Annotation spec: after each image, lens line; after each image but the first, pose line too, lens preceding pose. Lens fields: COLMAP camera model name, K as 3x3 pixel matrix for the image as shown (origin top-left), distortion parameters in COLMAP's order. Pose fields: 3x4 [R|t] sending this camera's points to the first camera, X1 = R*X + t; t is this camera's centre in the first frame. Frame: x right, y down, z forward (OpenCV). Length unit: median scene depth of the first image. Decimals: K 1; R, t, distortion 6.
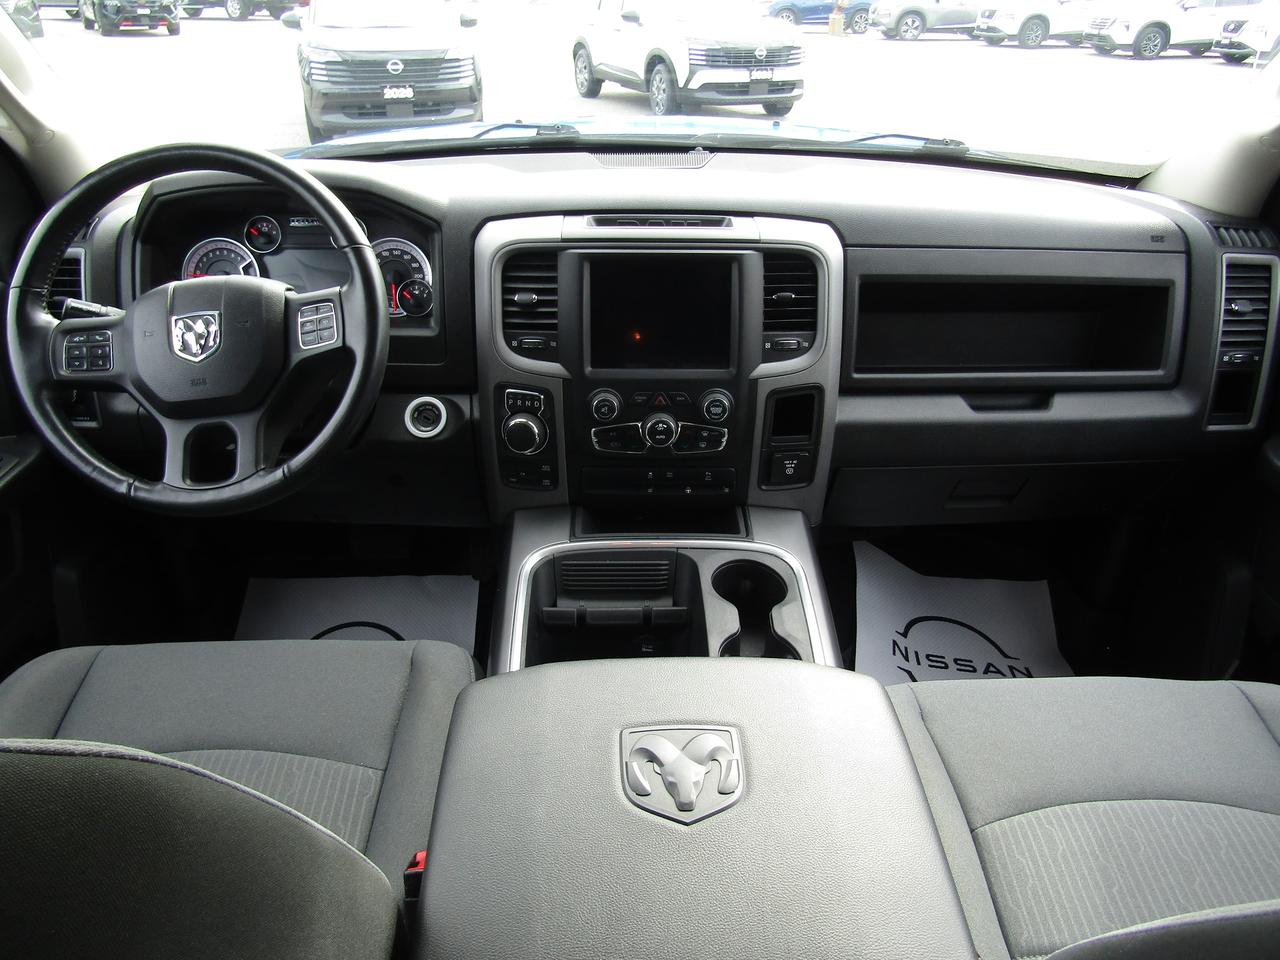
lens RADIAL K [[893.5, 0, 640.0], [0, 893.5, 480.0], [0, 0, 1]] dist [-0.000707, 0.006805]
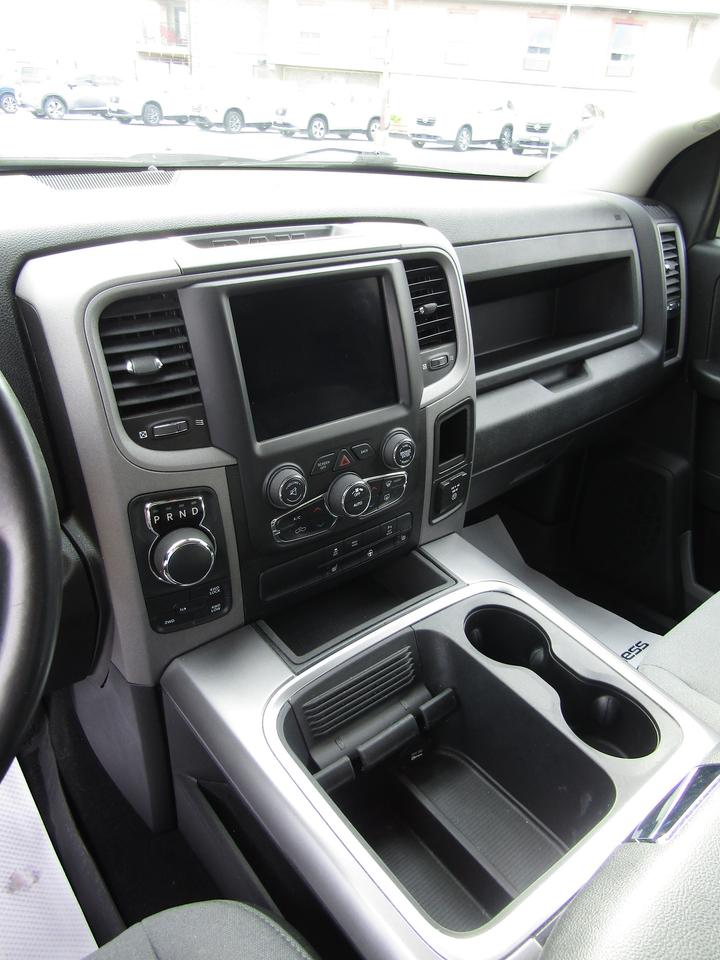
lens RADIAL K [[684.2, 0, 370.8], [0, 684.2, 477.0], [0, 0, 1]] dist [-0.008741, -0.001411]
pose [[0.794917, -0.275102, 0.540764, -0.284705], [0.261120, 0.959649, 0.104357, -0.128805], [-0.547652, 0.058249, 0.834676, 0.472709]]
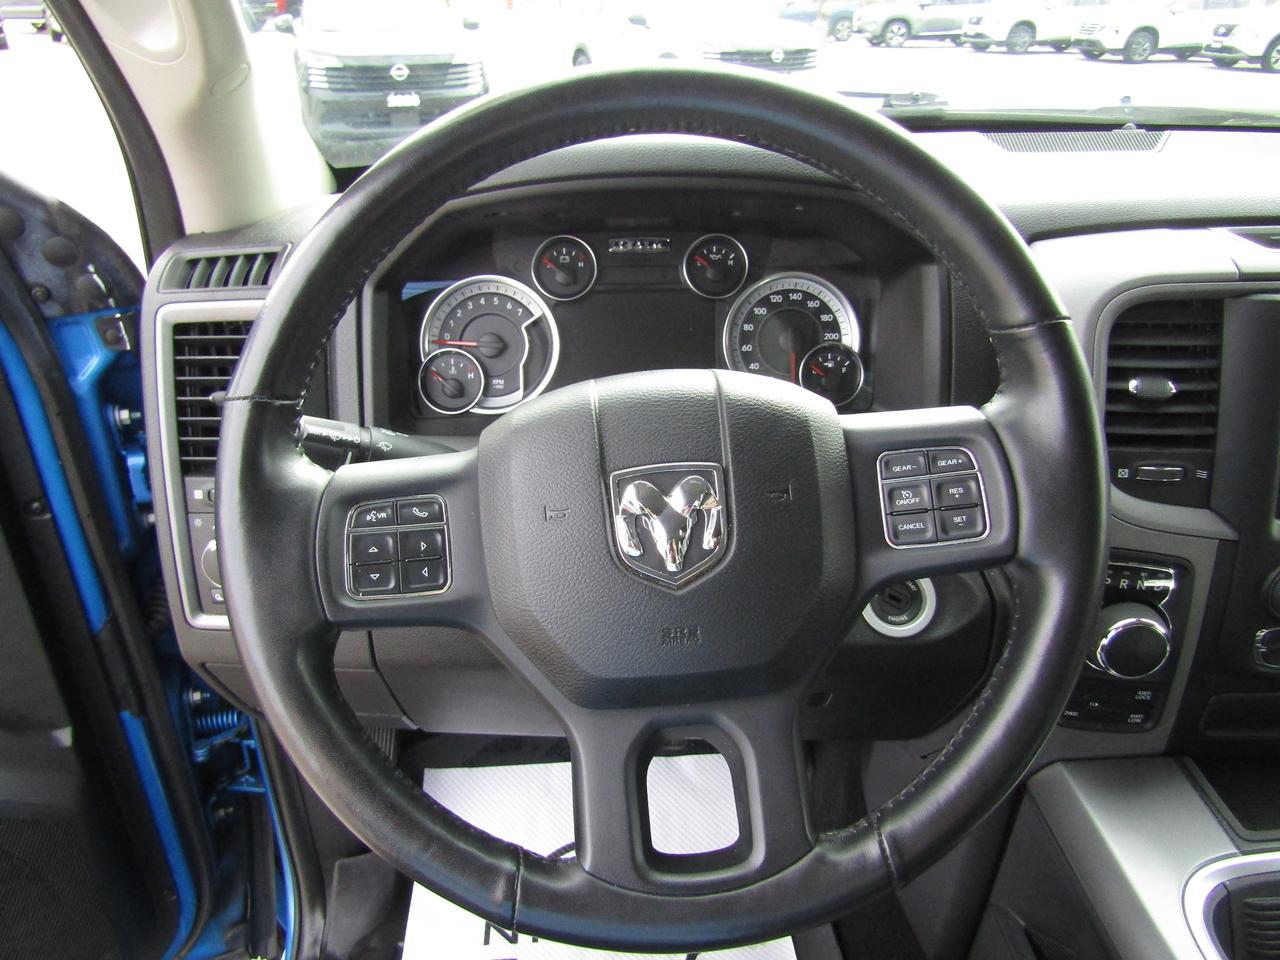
lens RADIAL K [[918.6, 0, 640.0], [0, 918.6, 480.0], [0, 0, 1]] dist [0.001716, 0.000399]
pose [[0.999783, -0.016219, 0.013108, -0.422910], [0.016474, 0.999673, -0.019545, -0.140204], [-0.012787, 0.019756, 0.999723, 0.456254]]
